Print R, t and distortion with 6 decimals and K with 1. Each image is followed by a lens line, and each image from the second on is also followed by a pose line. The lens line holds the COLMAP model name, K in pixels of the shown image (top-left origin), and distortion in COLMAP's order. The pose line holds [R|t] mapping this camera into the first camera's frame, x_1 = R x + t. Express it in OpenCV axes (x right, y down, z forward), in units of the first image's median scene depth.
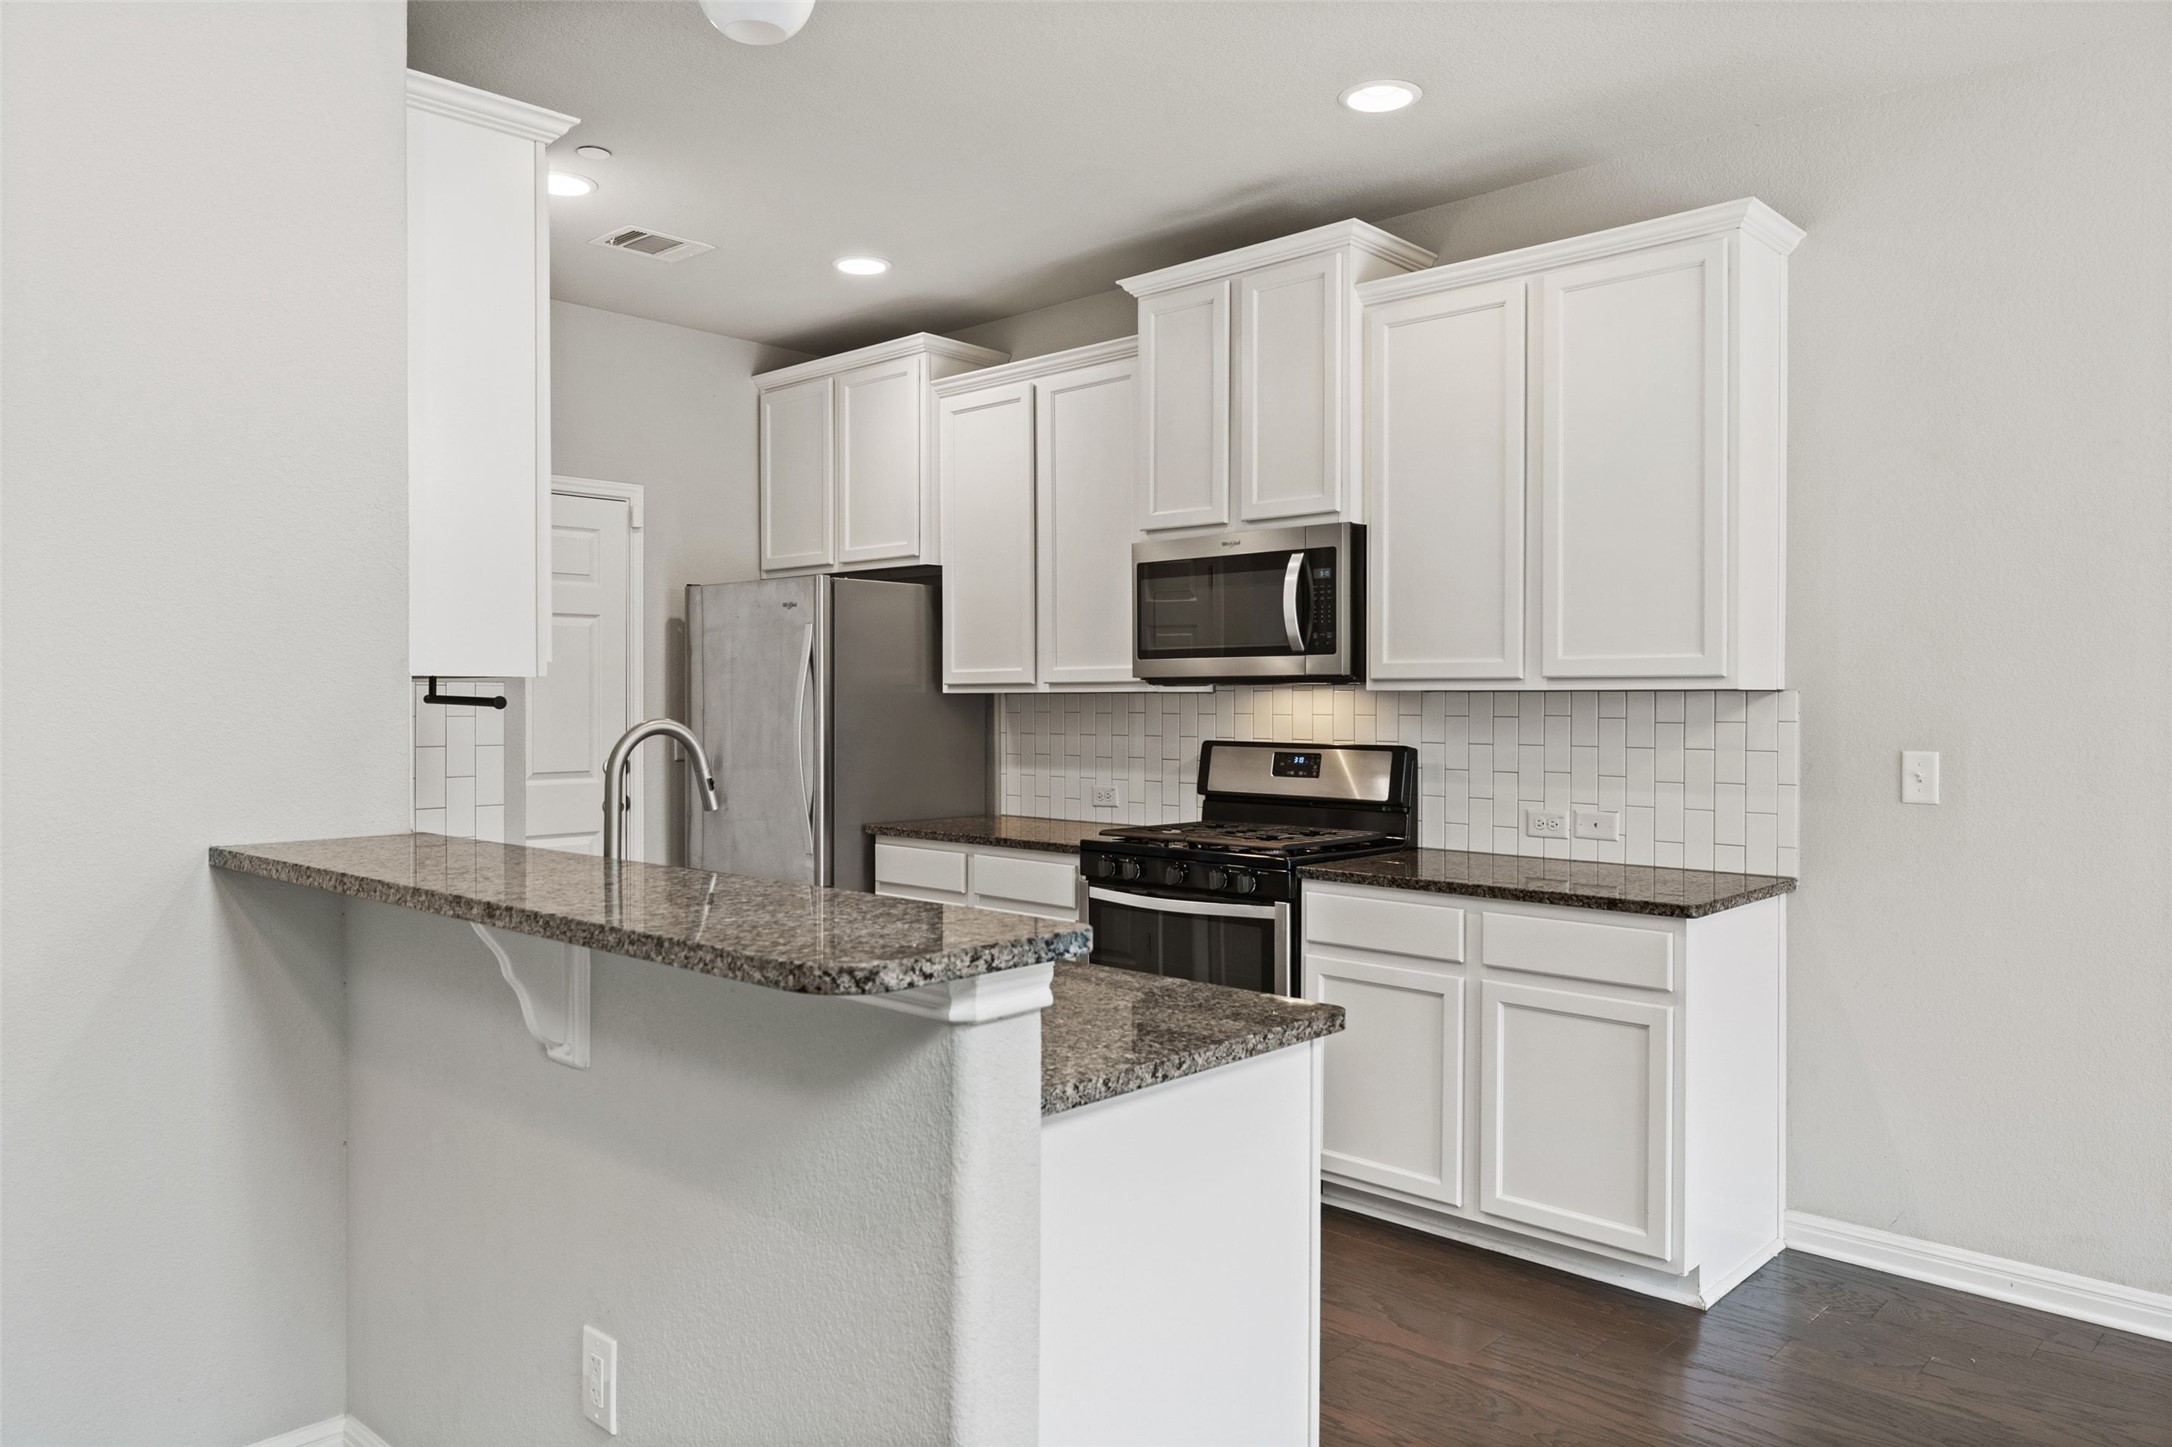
lens RADIAL K [[1467.6, 0, 1086.0], [0, 1467.6, 723.5], [0, 0, 1]] dist [0.004037, 0.002585]
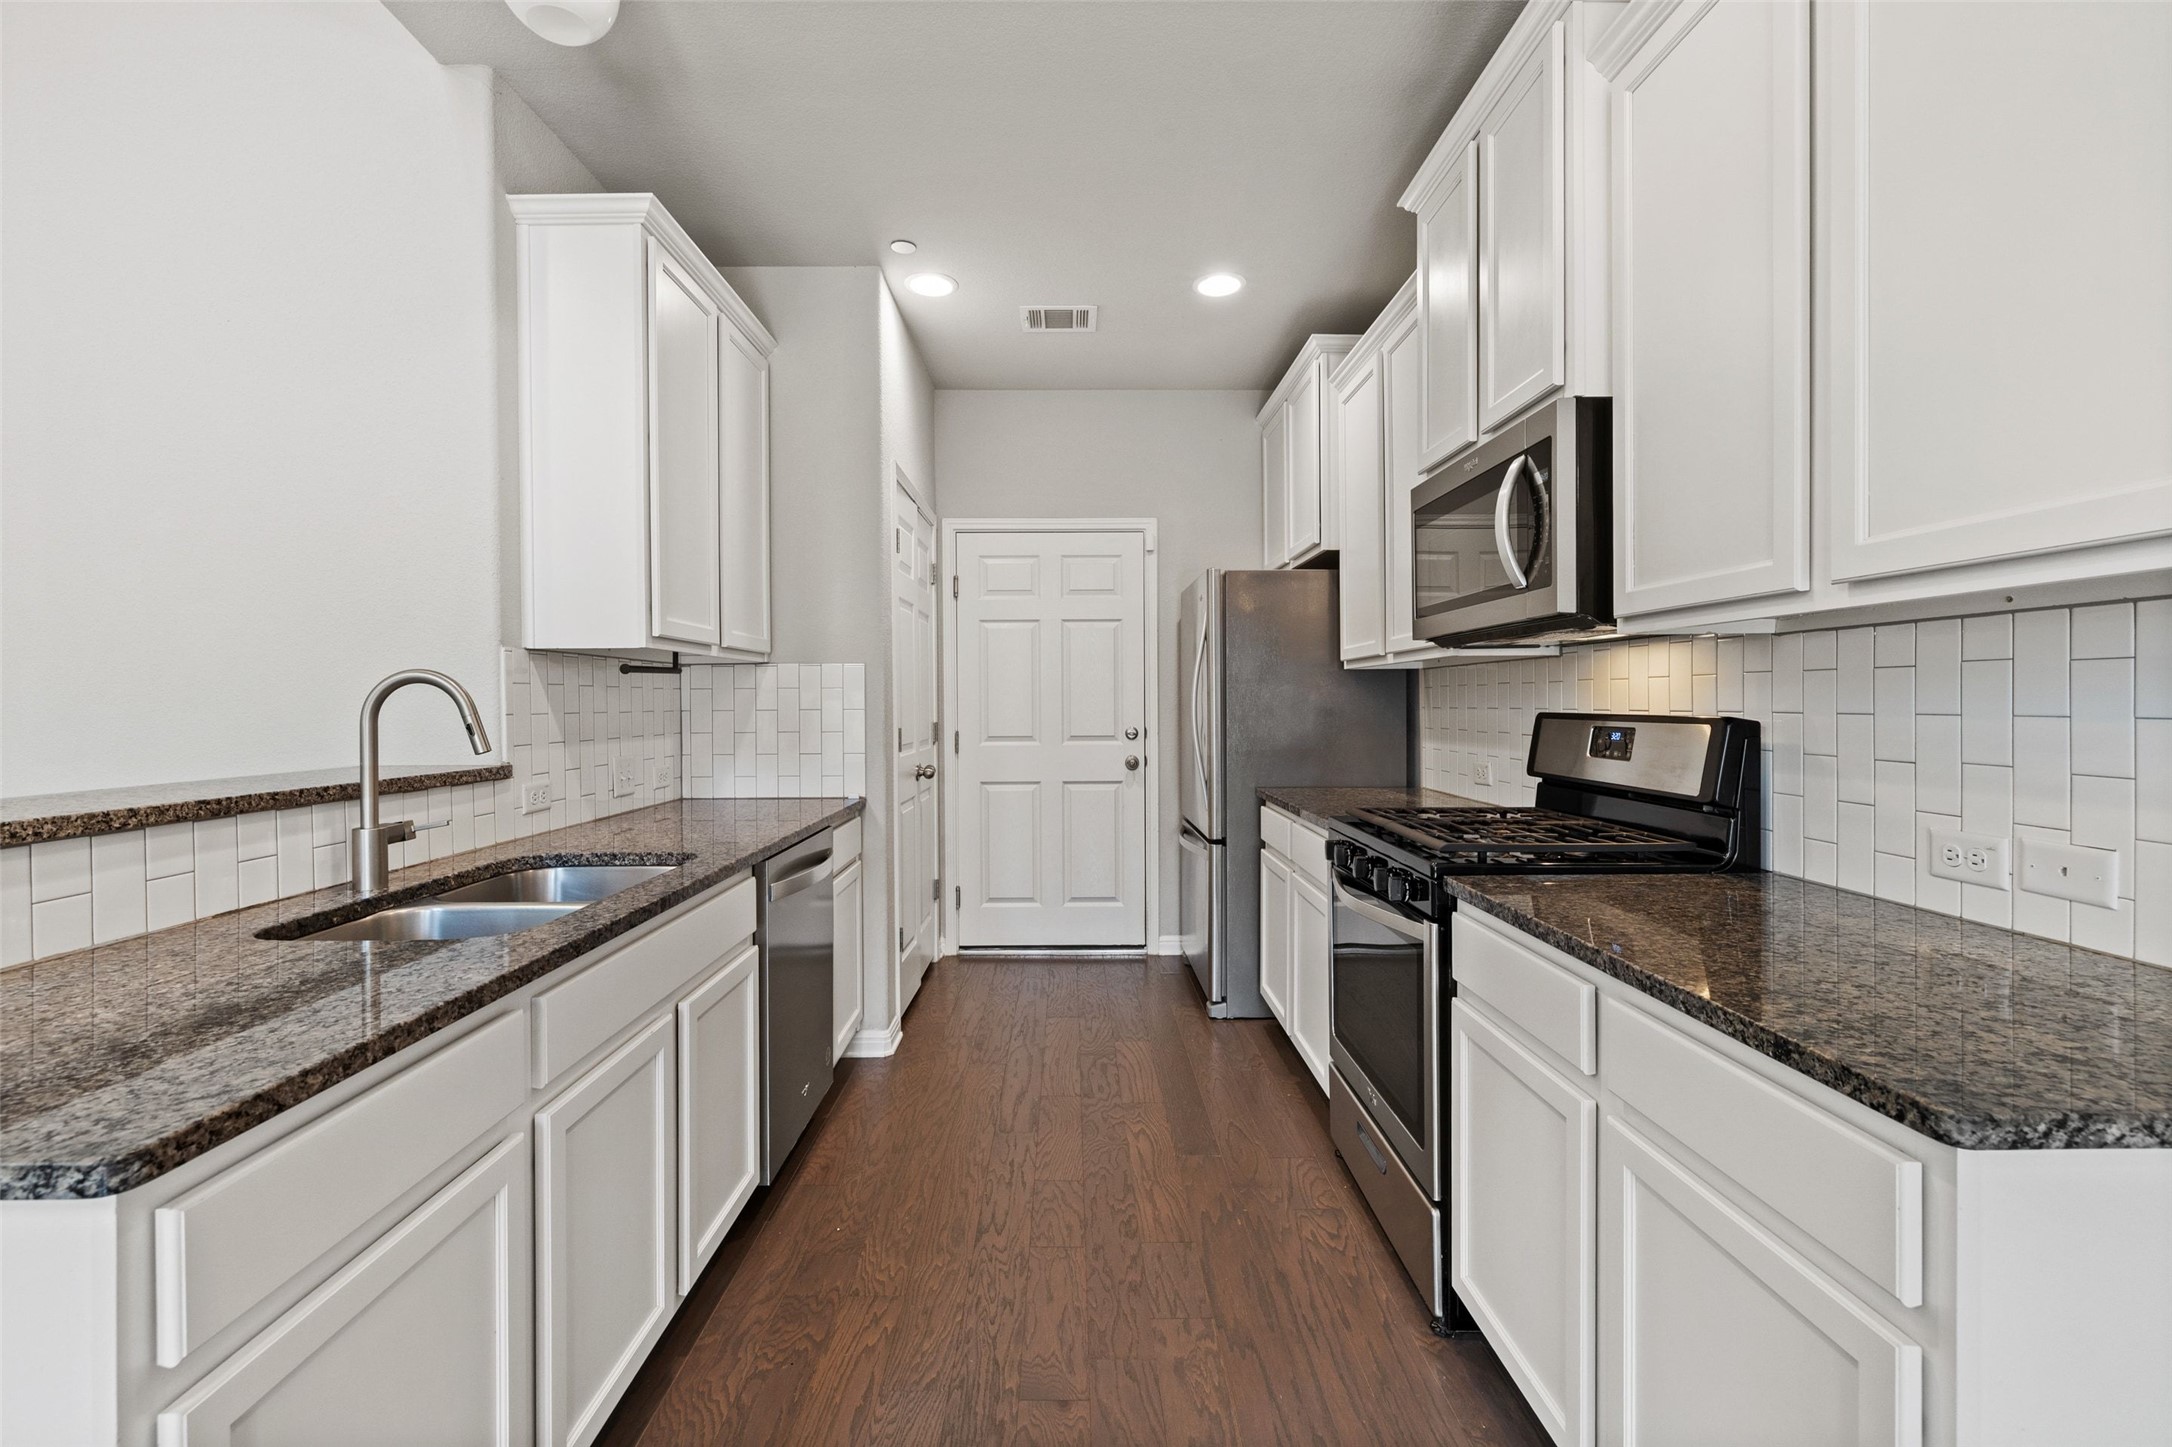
lens RADIAL K [[929.2, 0, 1075.5], [0, 929.2, 709.2], [0, 0, 1]] dist [0.002159, 0.000267]
pose [[0.692954, 0.001783, -0.720979, 0.306653], [-0.007717, 0.999958, -0.004944, 0.015625], [0.720940, 0.008989, 0.692939, 0.475200]]
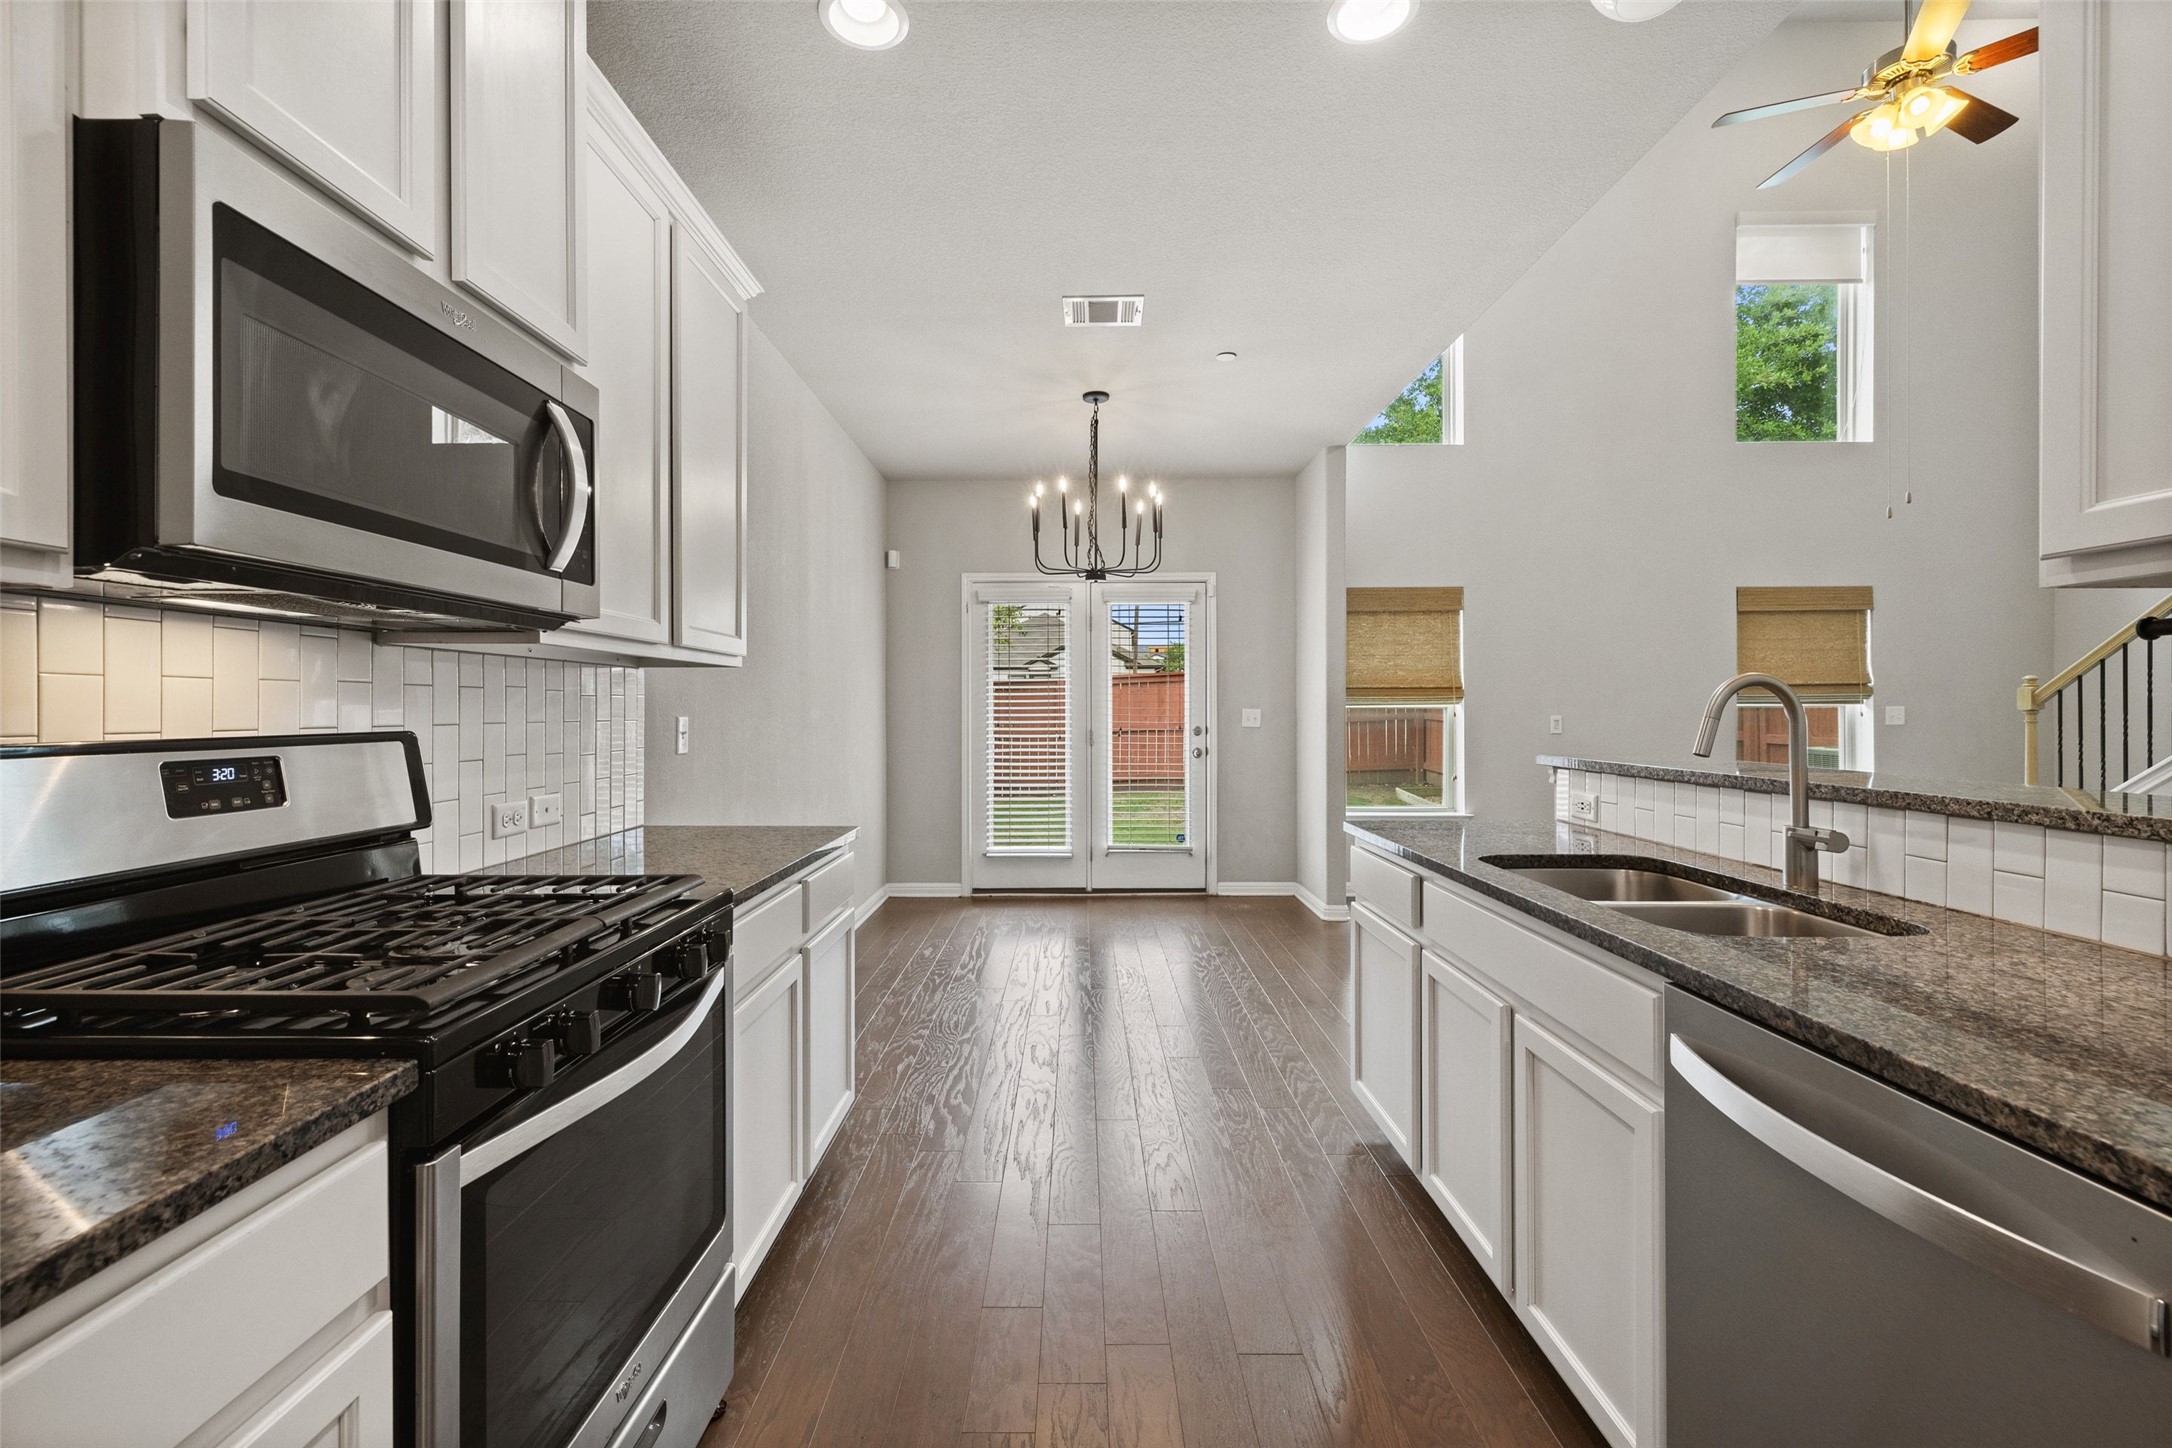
lens RADIAL K [[929.2, 0, 1075.5], [0, 929.2, 709.7], [0, 0, 1]] dist [0.002159, 0.000267]
pose [[-0.682192, 0.001390, 0.731172, -0.255119], [0.015785, 0.999793, 0.012827, 0.005238], [-0.731003, 0.020293, -0.682072, 1.029994]]
